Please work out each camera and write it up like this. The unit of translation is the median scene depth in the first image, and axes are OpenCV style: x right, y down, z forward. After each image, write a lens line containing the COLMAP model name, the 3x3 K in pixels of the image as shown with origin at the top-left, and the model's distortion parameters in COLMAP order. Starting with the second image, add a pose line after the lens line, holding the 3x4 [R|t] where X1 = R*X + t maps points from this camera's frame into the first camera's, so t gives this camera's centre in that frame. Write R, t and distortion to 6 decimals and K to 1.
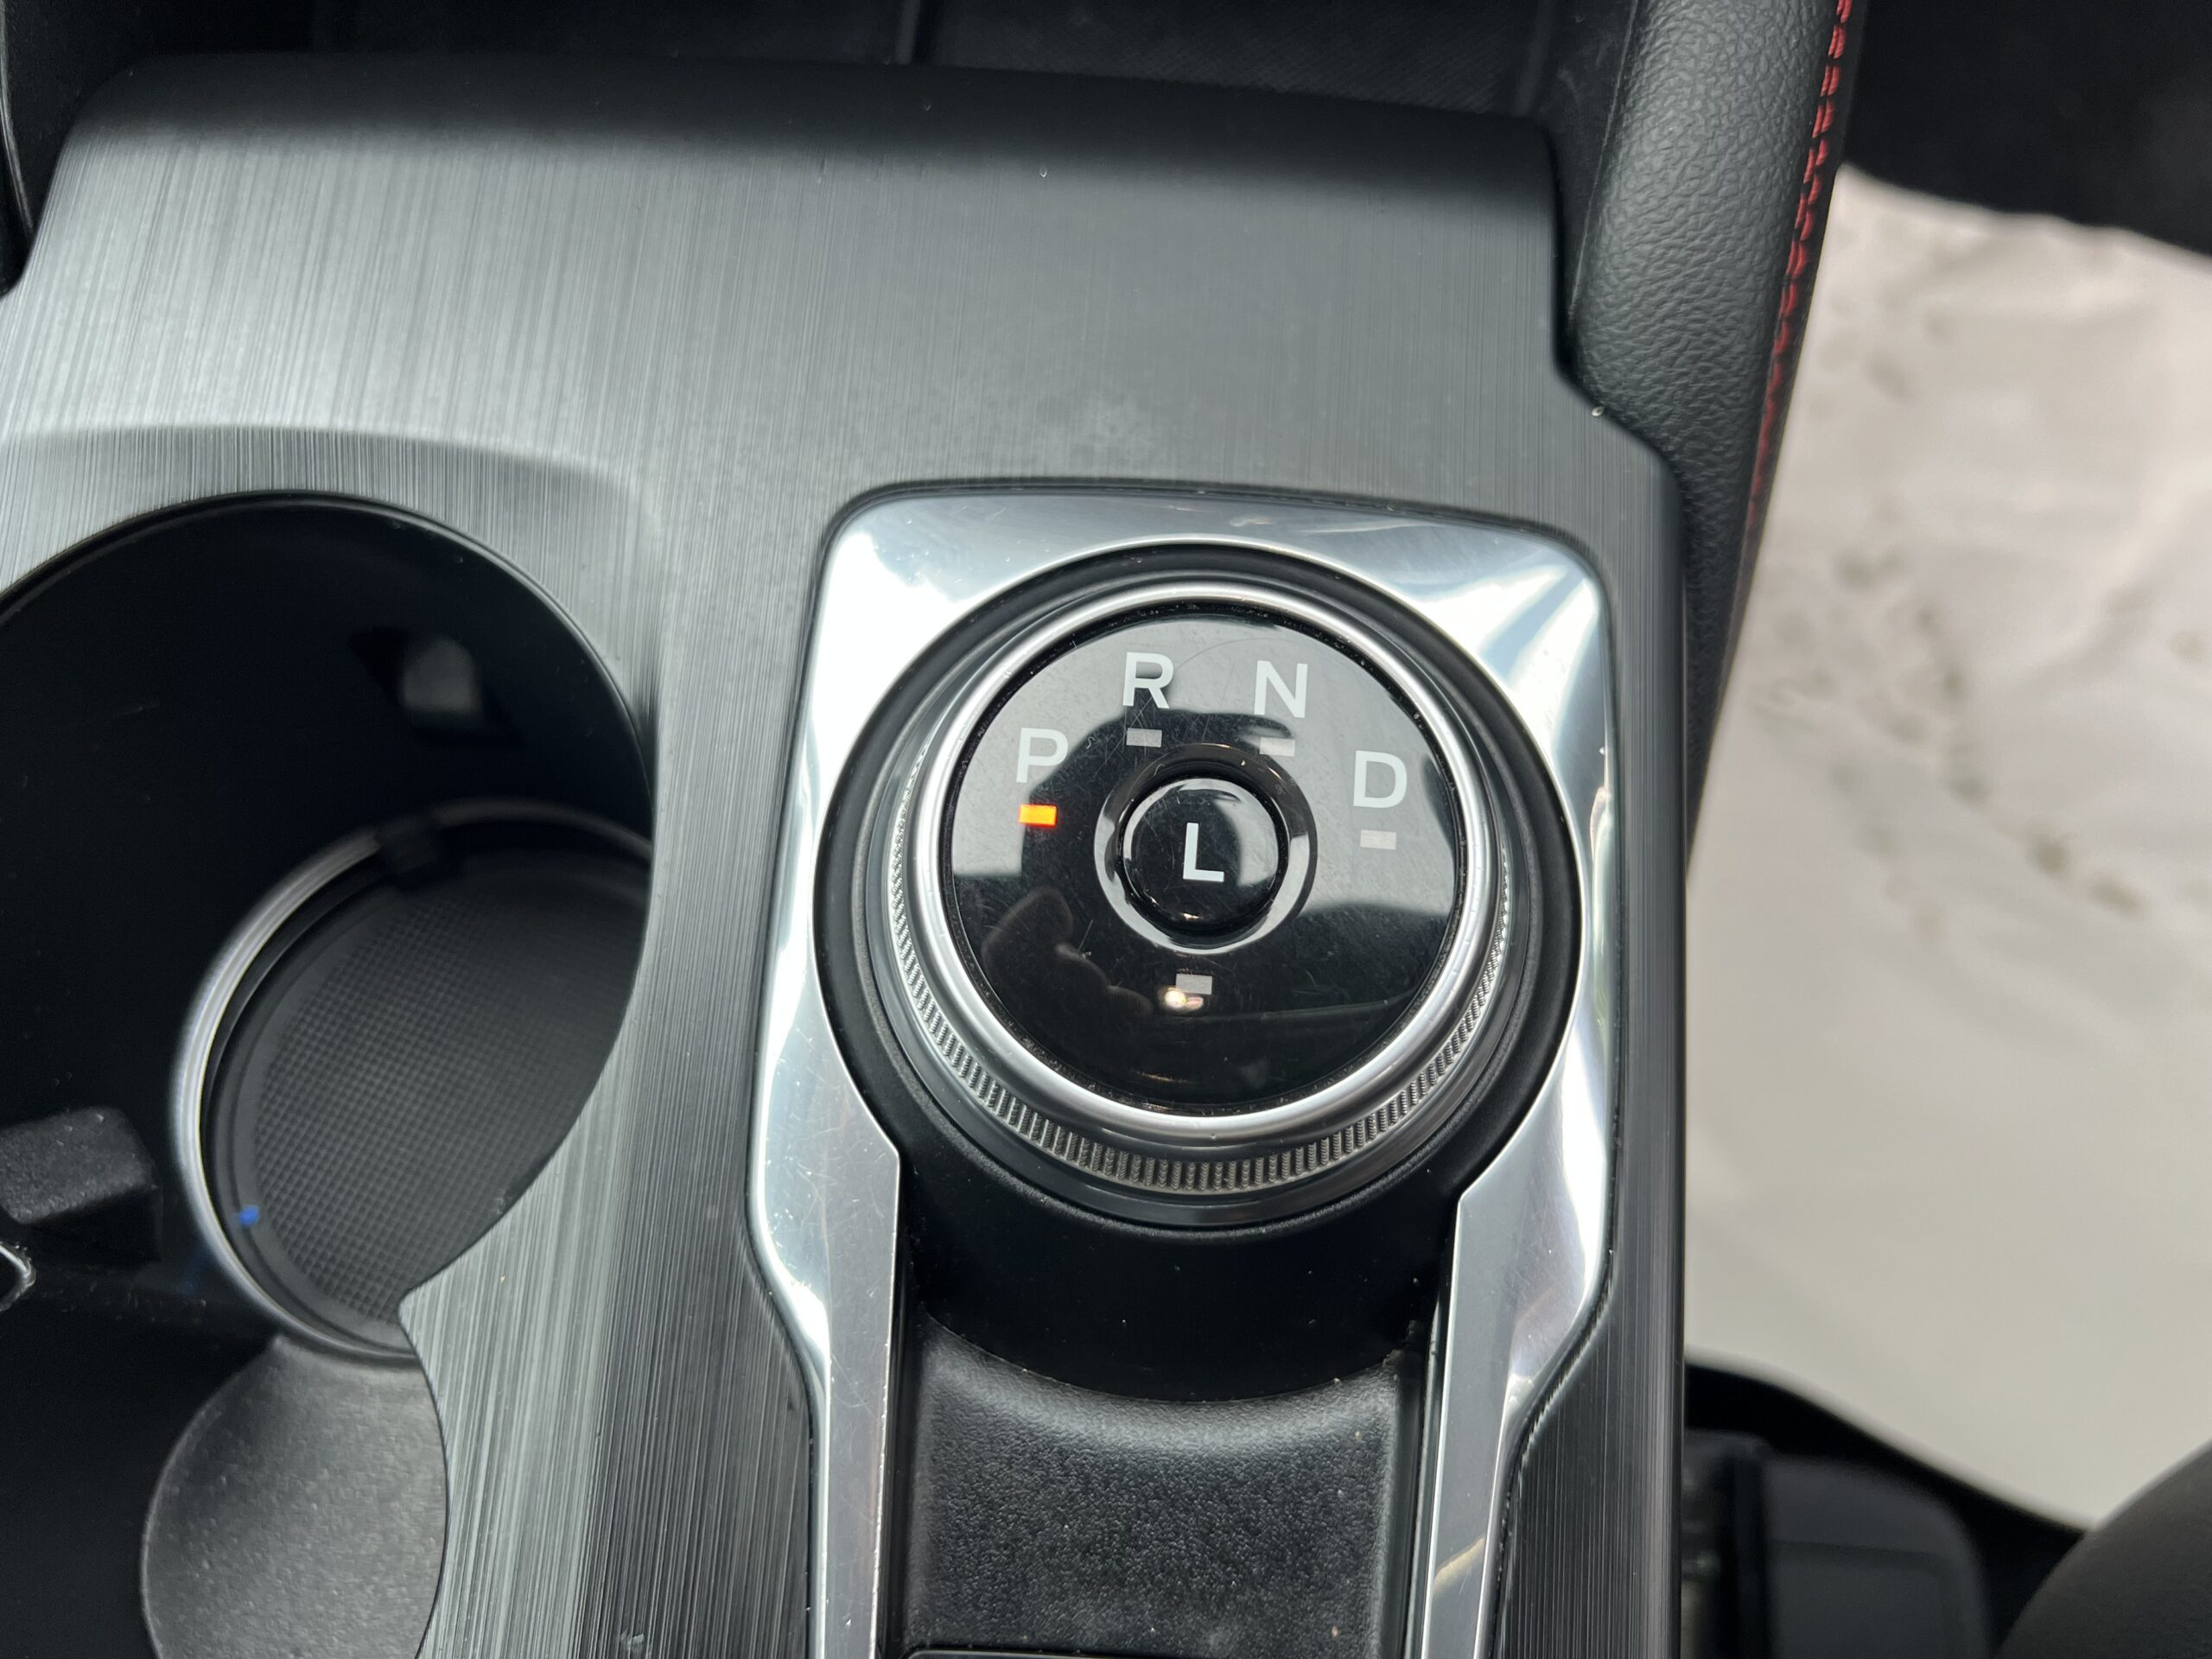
lens RADIAL K [[1659.9, 0, 1114.1], [0, 1659.9, 822.4], [0, 0, 1]] dist [0.049430, -0.065547]
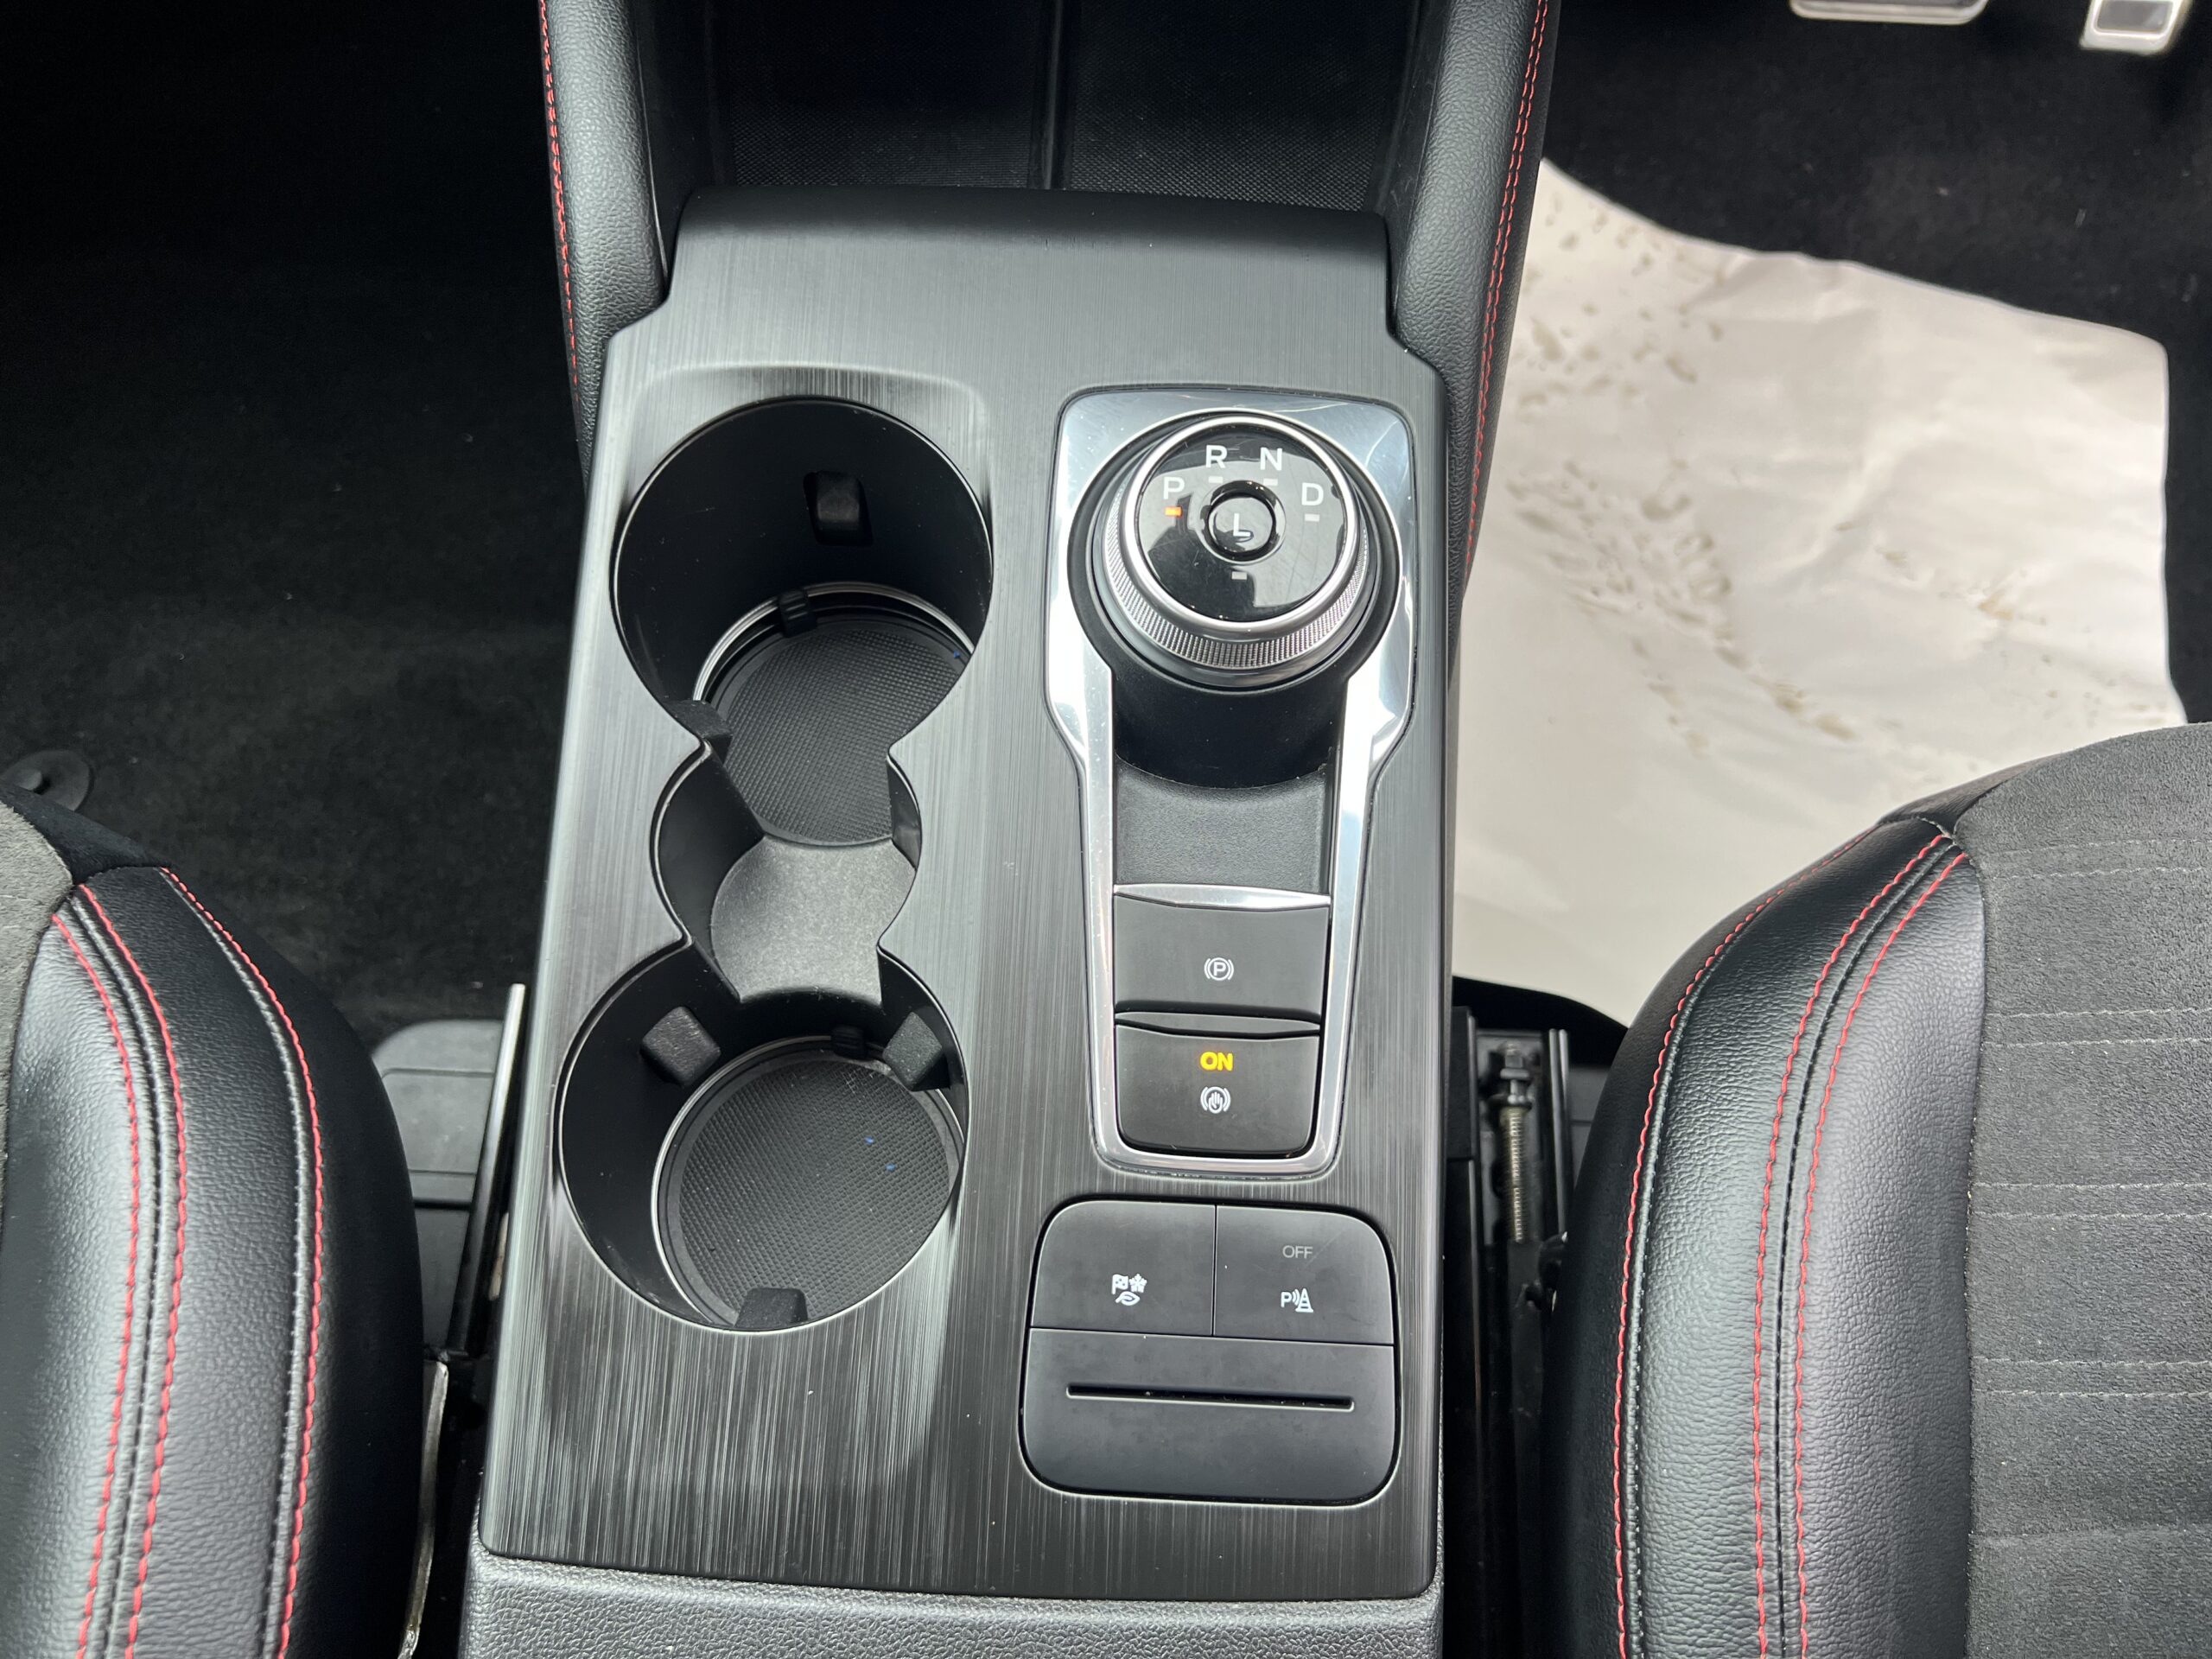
lens RADIAL K [[1659.9, 0, 1102.9], [0, 1659.9, 829.6], [0, 0, 1]] dist [0.049430, -0.065547]
pose [[0.999203, -0.024956, 0.031153, -0.185692], [0.025412, 0.999574, -0.014340, 0.387645], [-0.030782, 0.015120, 0.999412, -1.121470]]
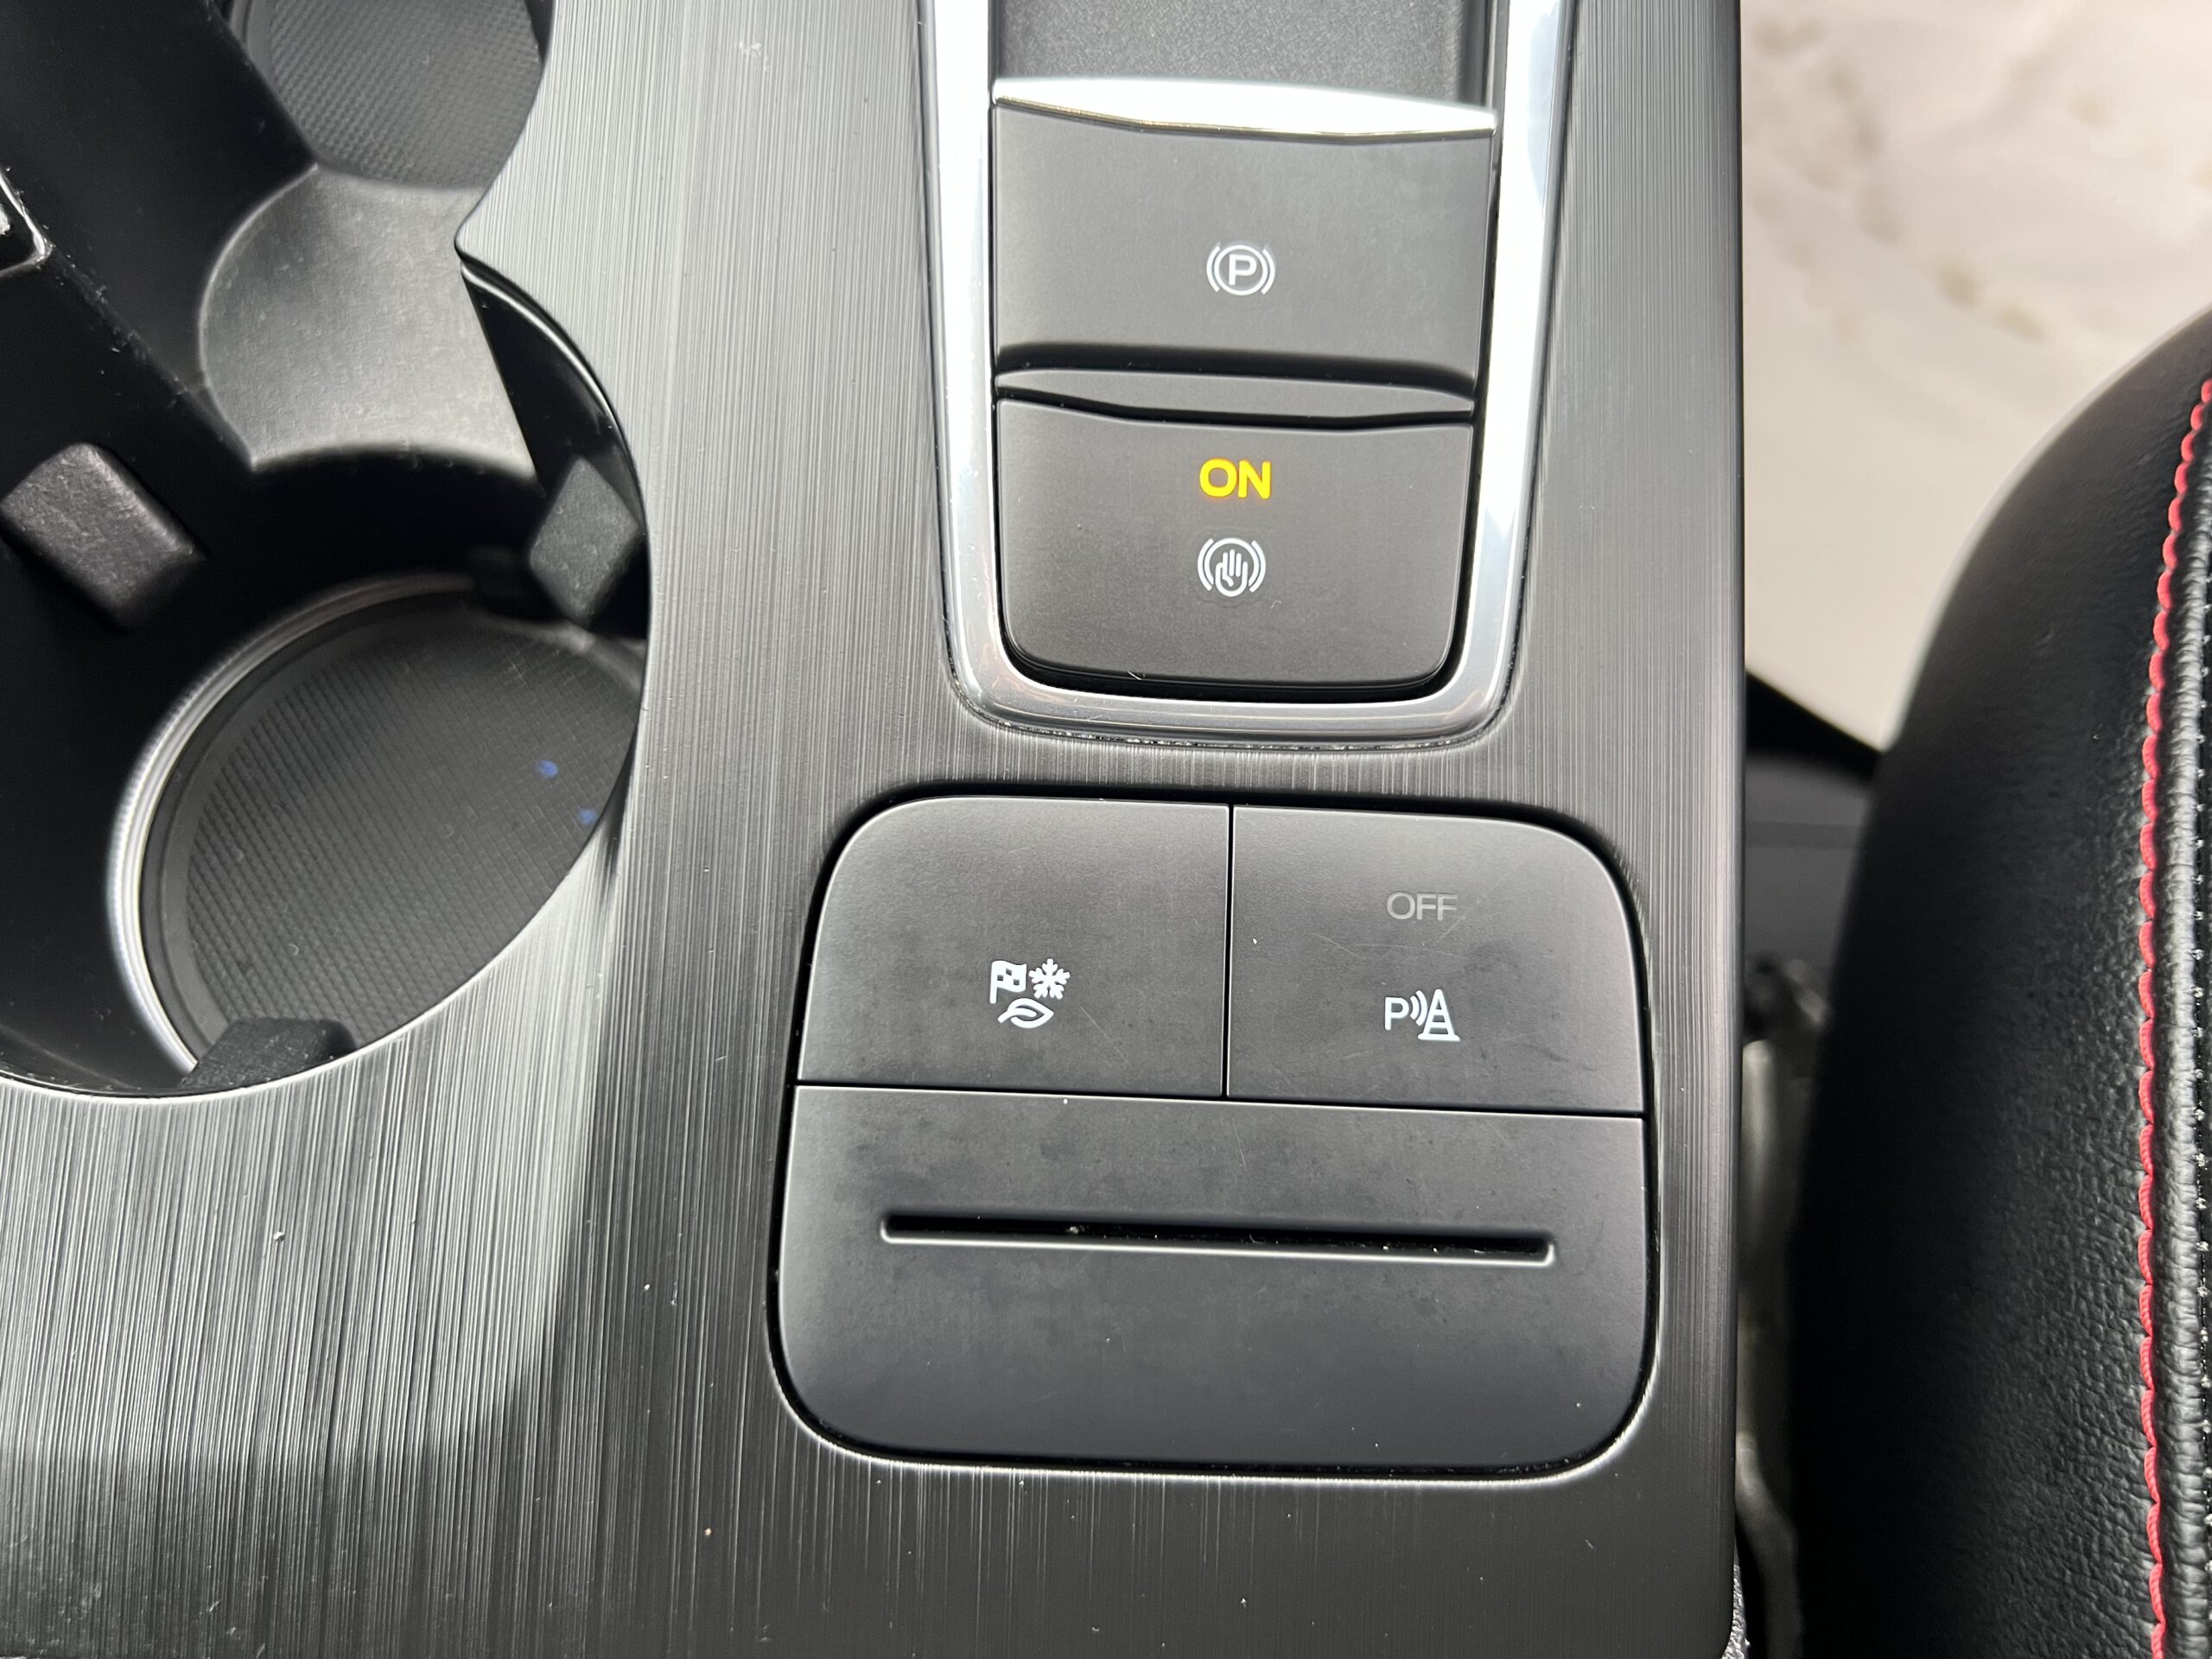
lens RADIAL K [[1659.9, 0, 1094.5], [0, 1659.9, 833.2], [0, 0, 1]] dist [0.049430, -0.065547]
pose [[0.997673, -0.031371, 0.060536, -0.126957], [0.025891, 0.995670, 0.089276, 0.722411], [-0.063075, -0.087500, 0.994166, -0.057619]]
